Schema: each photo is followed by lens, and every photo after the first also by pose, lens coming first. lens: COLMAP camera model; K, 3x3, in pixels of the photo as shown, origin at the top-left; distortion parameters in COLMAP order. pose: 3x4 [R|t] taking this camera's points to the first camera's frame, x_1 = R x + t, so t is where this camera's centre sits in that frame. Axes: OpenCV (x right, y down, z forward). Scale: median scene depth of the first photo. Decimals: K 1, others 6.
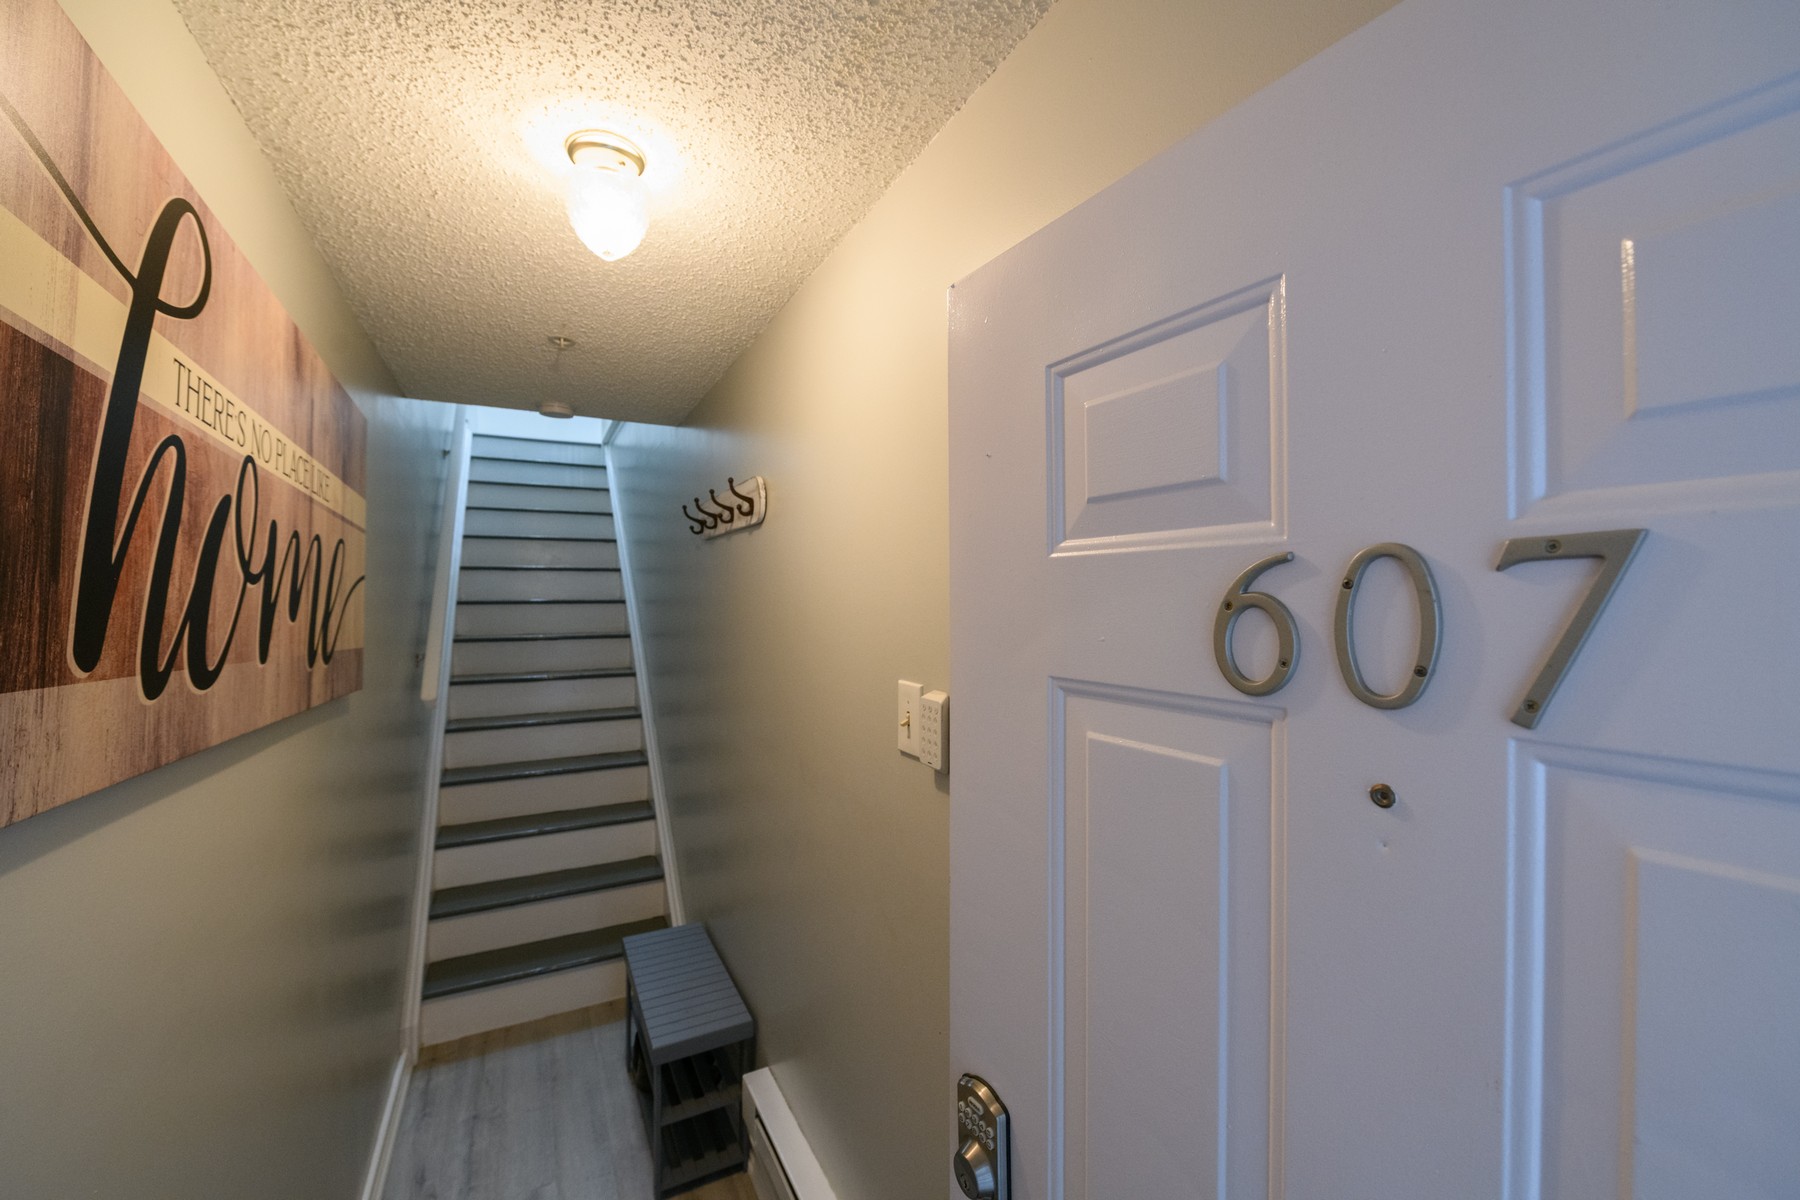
lens RADIAL K [[716.3, 0, 899.0], [0, 716.3, 594.6], [0, 0, 1]] dist [-0.000118, -0.003252]
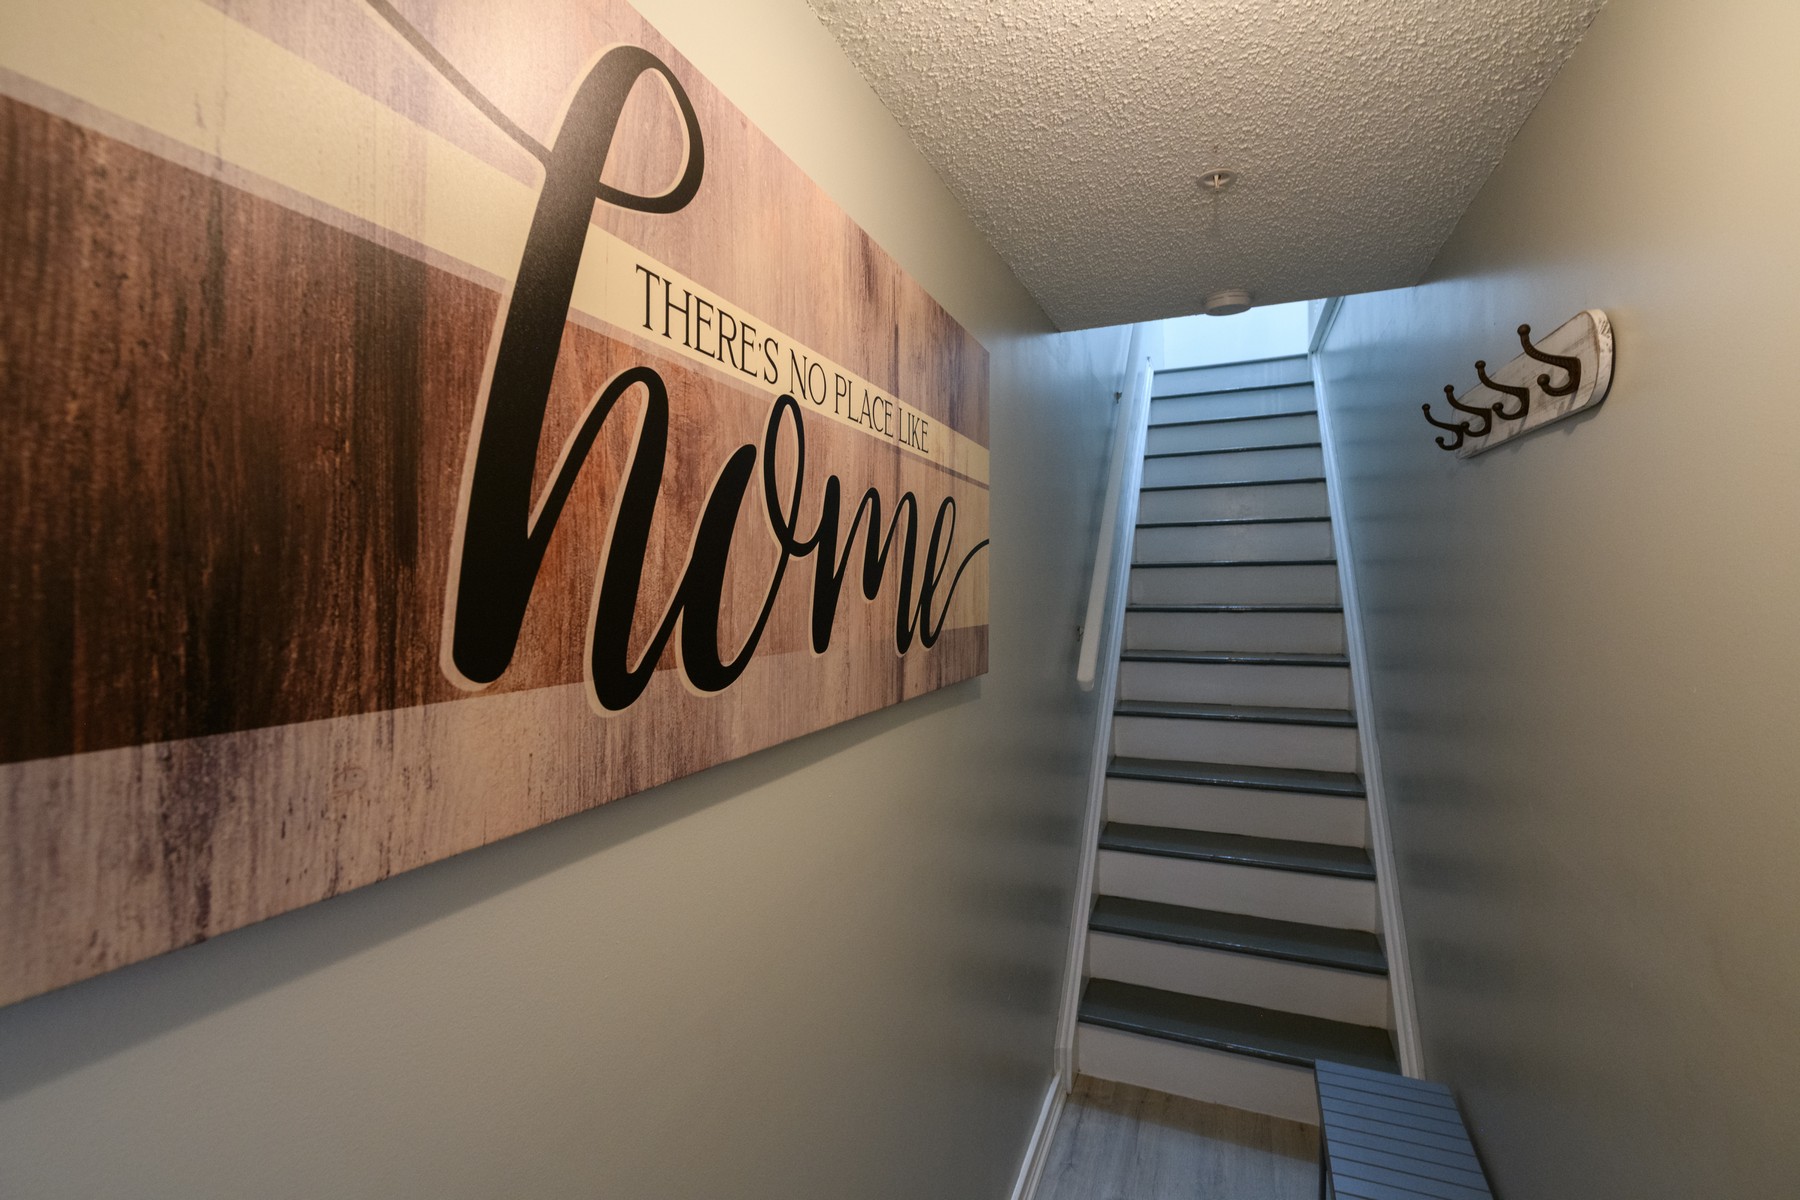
lens RADIAL K [[803.4, 0, 895.4], [0, 803.4, 599.9], [0, 0, 1]] dist [0.002725, -0.001404]
pose [[0.634264, 0.024029, -0.772743, -0.069309], [0.021826, 0.998562, 0.048966, -0.003794], [0.772809, -0.047923, 0.632827, 0.271715]]
